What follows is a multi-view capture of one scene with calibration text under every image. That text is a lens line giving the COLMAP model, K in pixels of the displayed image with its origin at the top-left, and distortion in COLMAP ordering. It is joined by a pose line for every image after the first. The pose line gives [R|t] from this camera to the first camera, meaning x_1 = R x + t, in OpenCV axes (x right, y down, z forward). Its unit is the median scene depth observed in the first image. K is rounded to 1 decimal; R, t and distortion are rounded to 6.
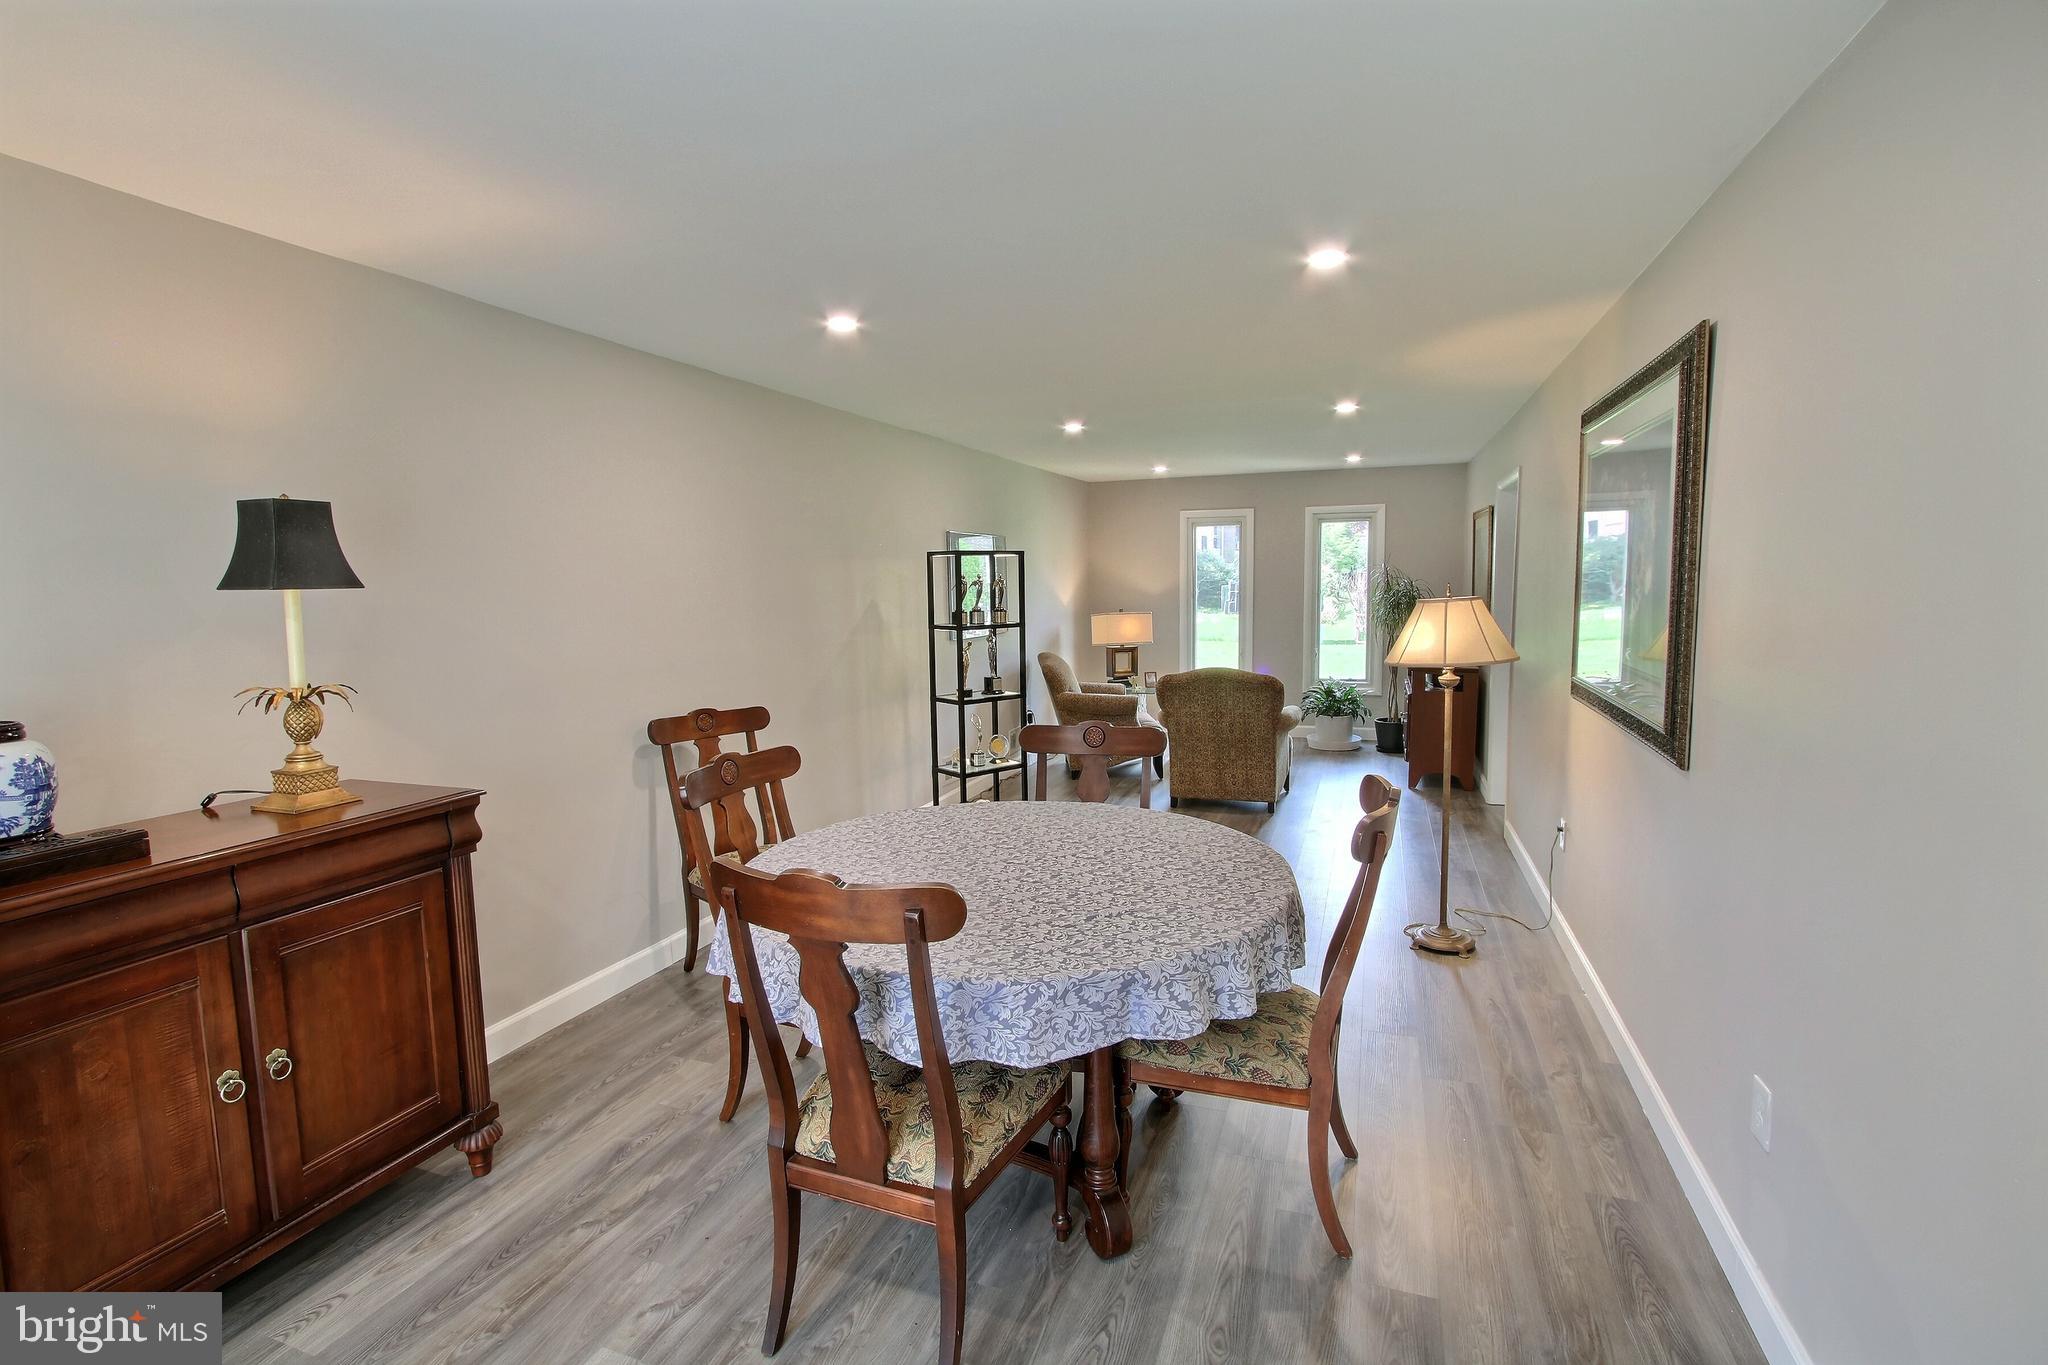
lens RADIAL K [[940.9, 0, 1026.6], [0, 940.9, 687.5], [0, 0, 1]] dist [-0.011798, 0.000483]
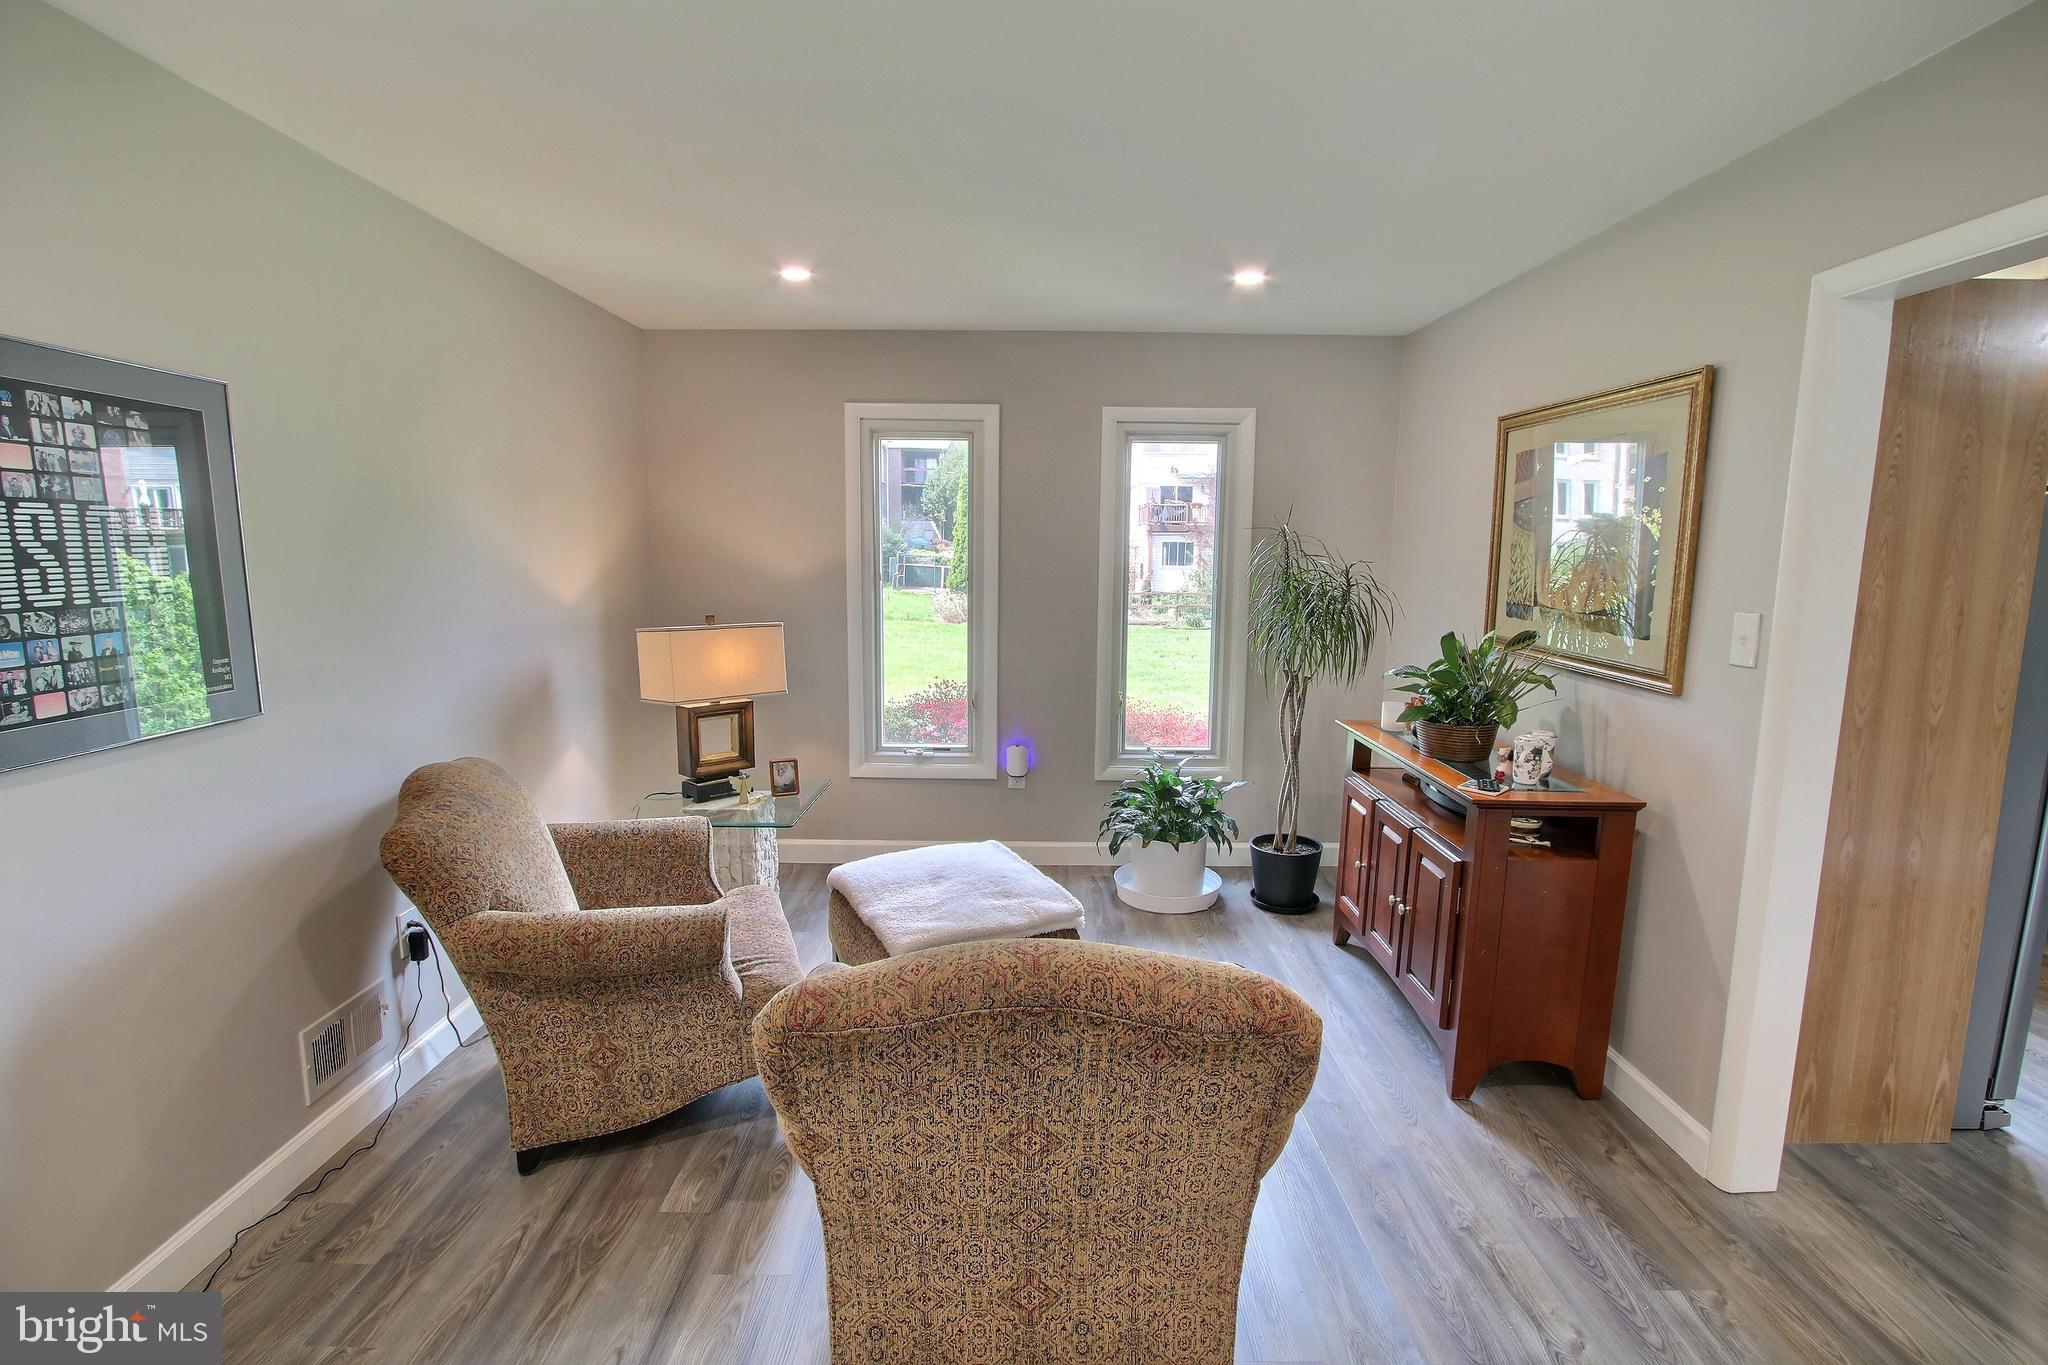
lens RADIAL K [[940.9, 0, 1024.8], [0, 940.9, 679.6], [0, 0, 1]] dist [-0.011798, 0.000483]
pose [[0.939120, -0.021419, 0.342920, 0.087738], [0.013482, 0.999584, 0.025512, -0.062926], [-0.343323, -0.019336, 0.939018, 0.553026]]
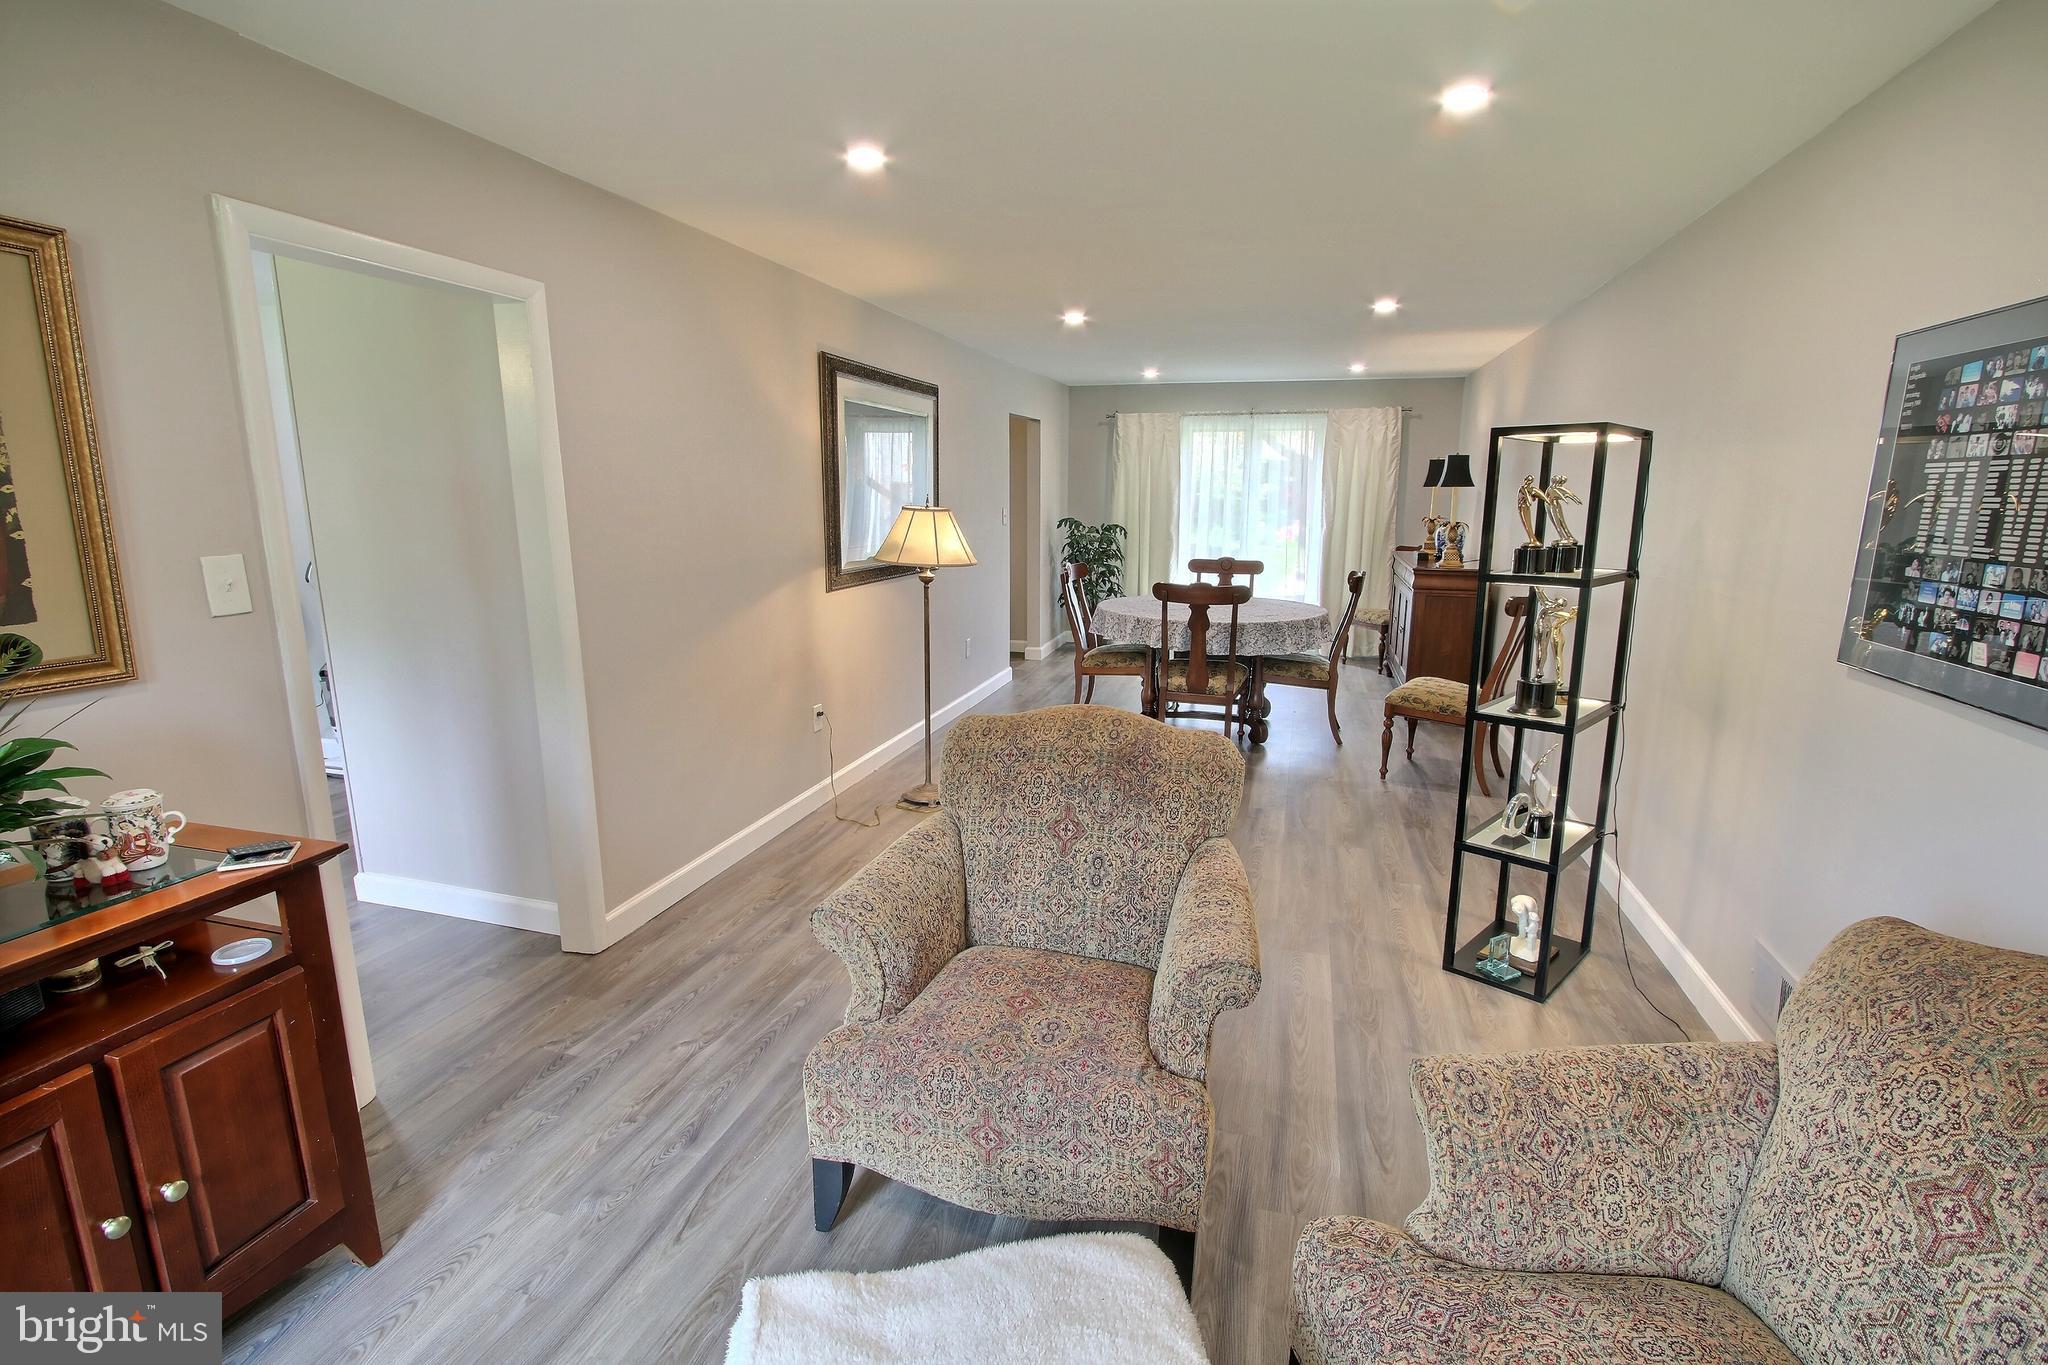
lens RADIAL K [[940.9, 0, 1029.8], [0, 940.9, 674.7], [0, 0, 1]] dist [-0.011798, 0.000483]
pose [[-0.997458, 0.028883, -0.065141, 0.528867], [0.007315, 0.950844, 0.309583, -0.307009], [0.070880, 0.308319, -0.948639, 2.550466]]
